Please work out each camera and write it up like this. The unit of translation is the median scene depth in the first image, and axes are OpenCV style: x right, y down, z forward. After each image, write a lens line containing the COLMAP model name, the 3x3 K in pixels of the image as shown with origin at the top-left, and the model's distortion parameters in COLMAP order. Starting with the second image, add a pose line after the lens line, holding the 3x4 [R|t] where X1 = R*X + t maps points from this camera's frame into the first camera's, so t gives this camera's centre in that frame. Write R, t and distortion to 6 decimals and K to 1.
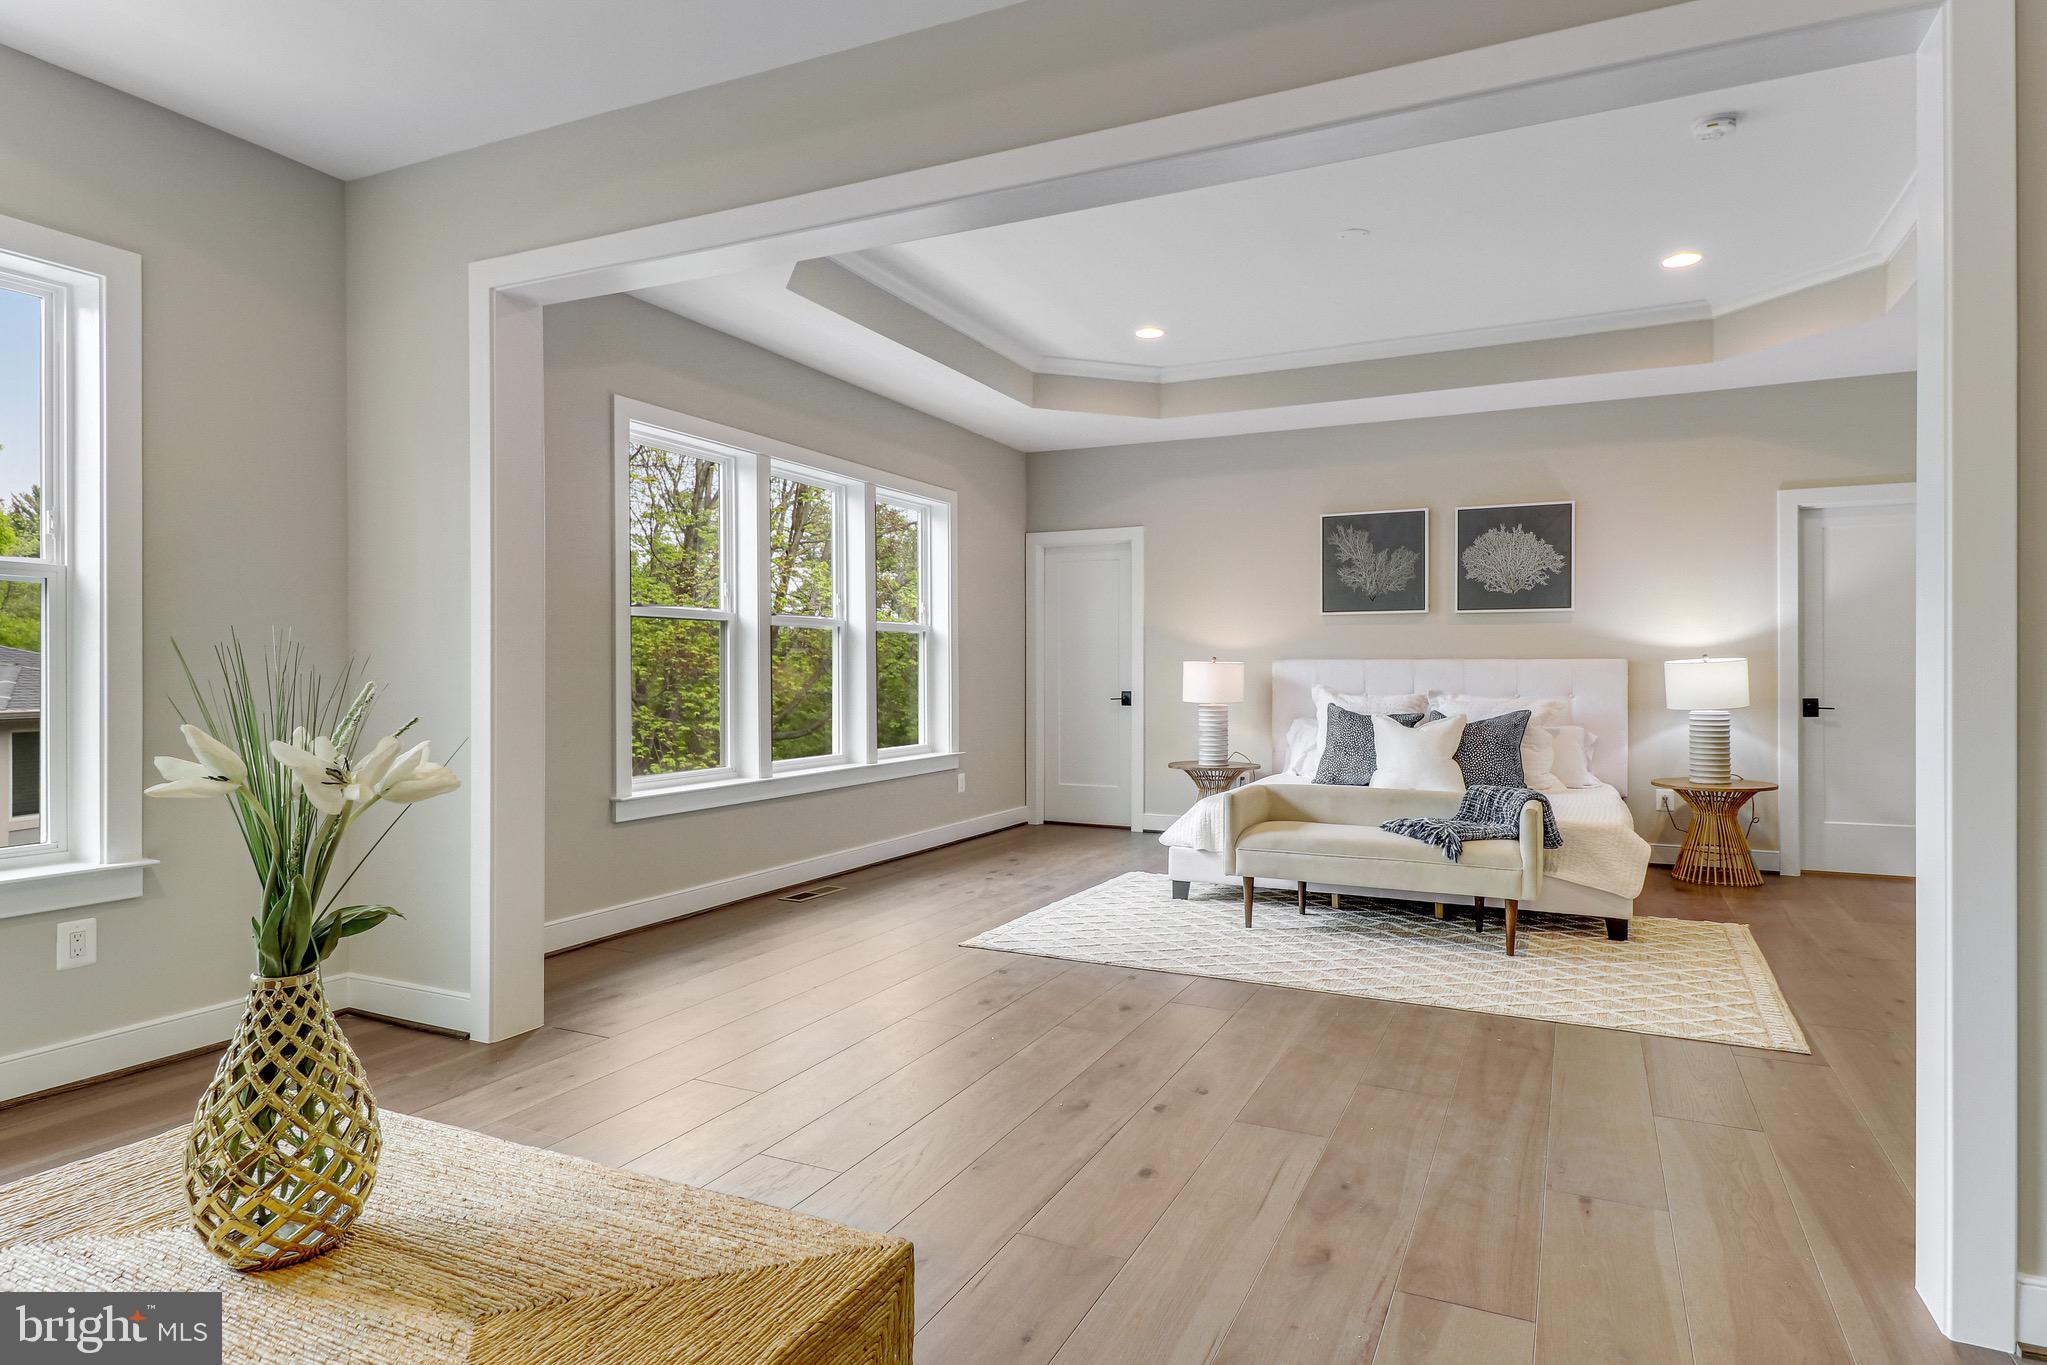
lens RADIAL K [[1140.7, 0, 1017.4], [0, 1140.7, 680.6], [0, 0, 1]] dist [0.026271, -0.000015]
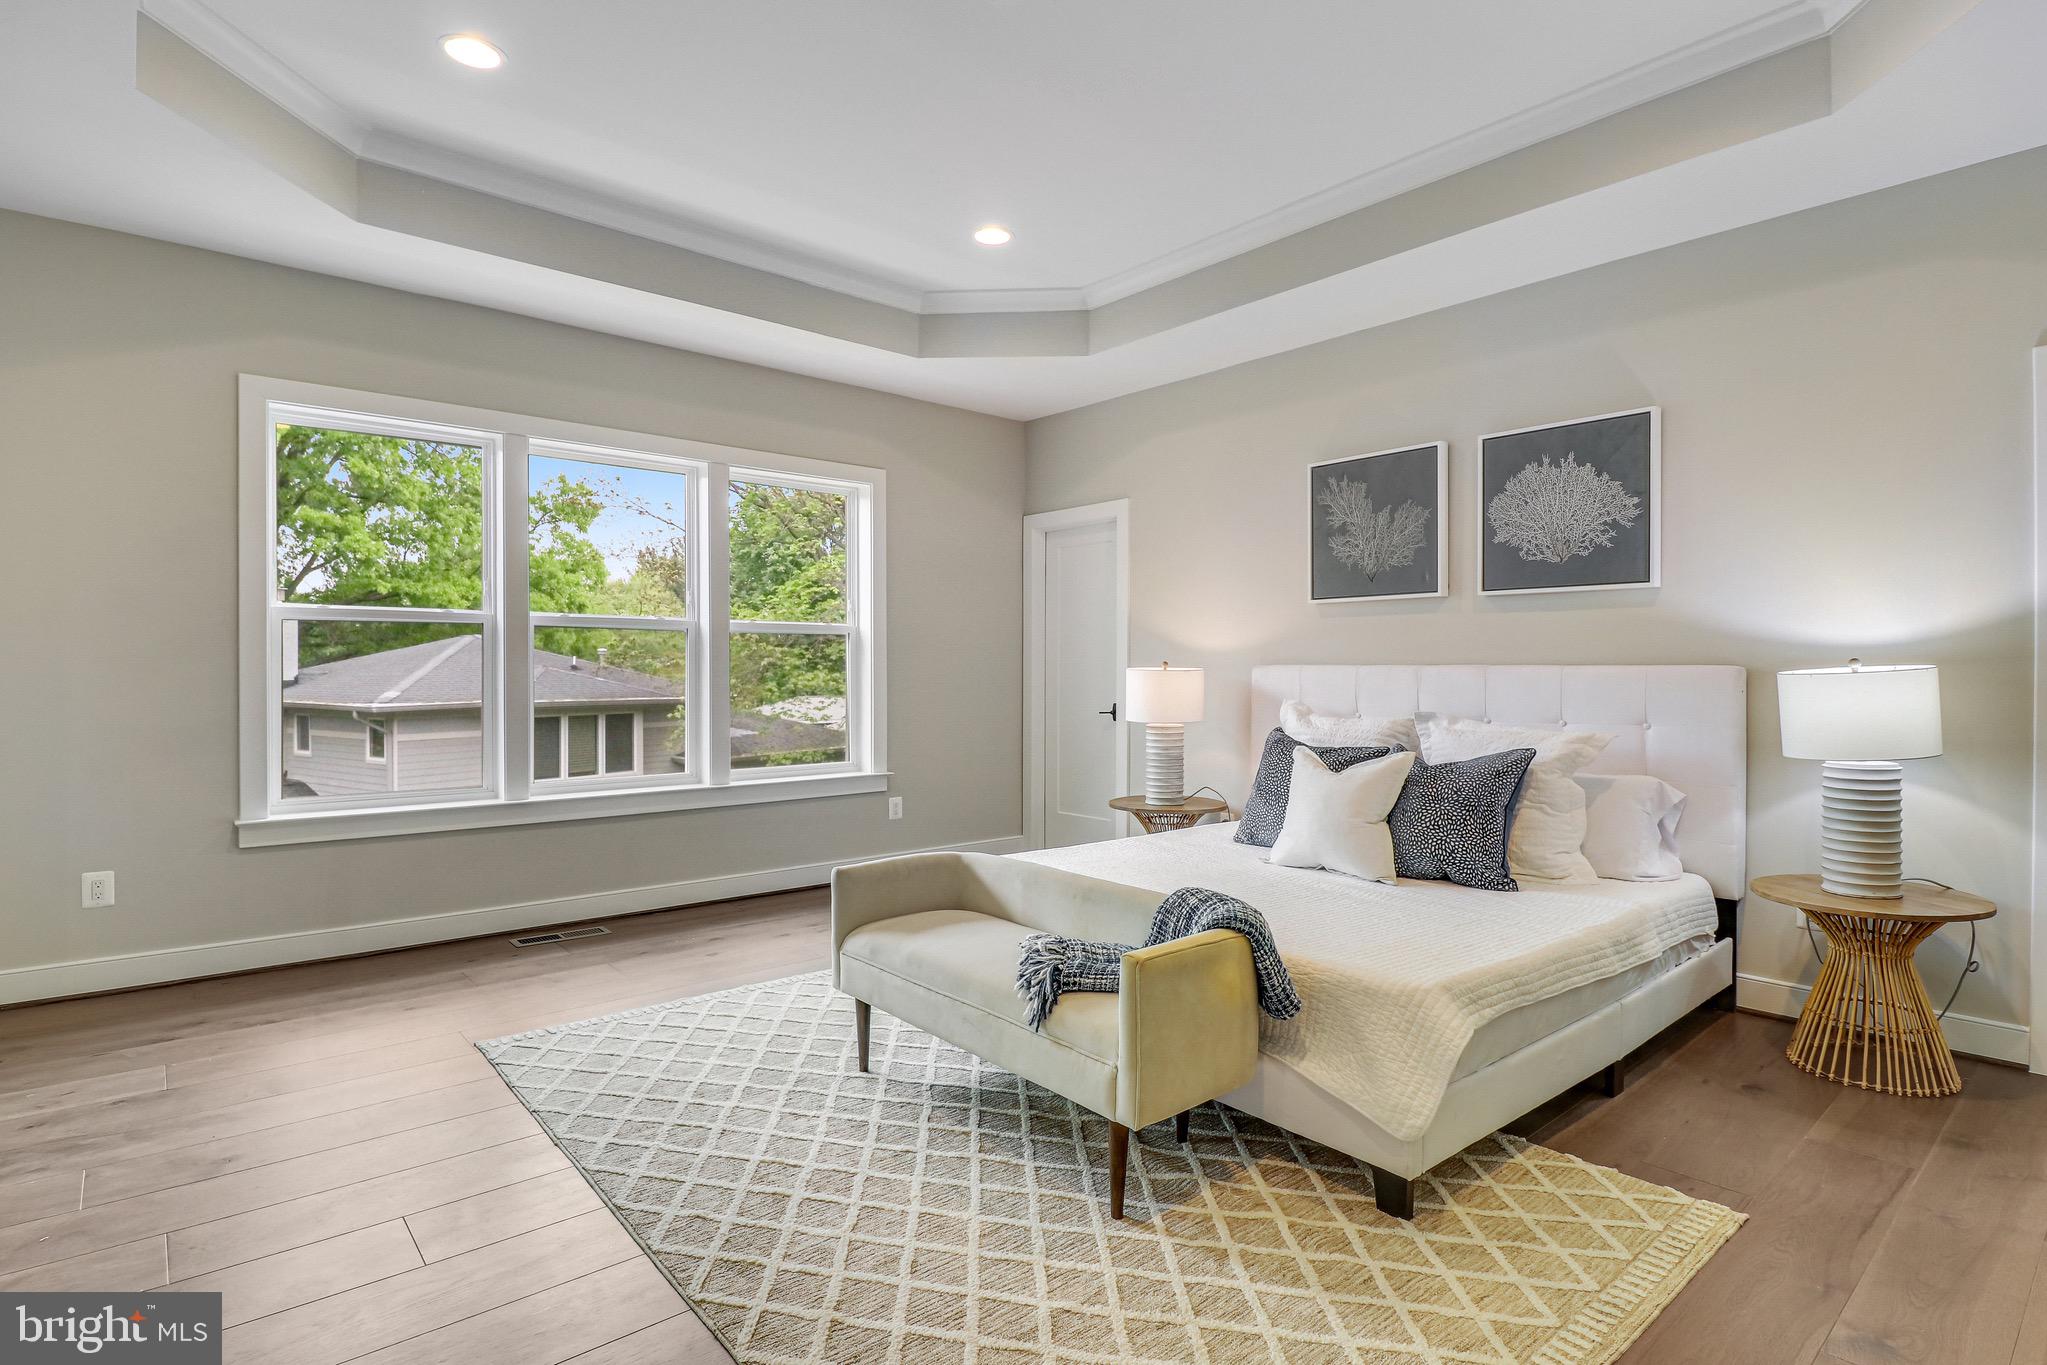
lens RADIAL K [[1033.6, 0, 1028.7], [0, 1033.6, 677.4], [0, 0, 1]] dist [-0.002266, -0.000784]
pose [[0.921318, 0.005446, -0.388773, 0.376452], [-0.006829, 0.999974, -0.002176, -0.008565], [0.388751, 0.004660, 0.921331, 0.349157]]
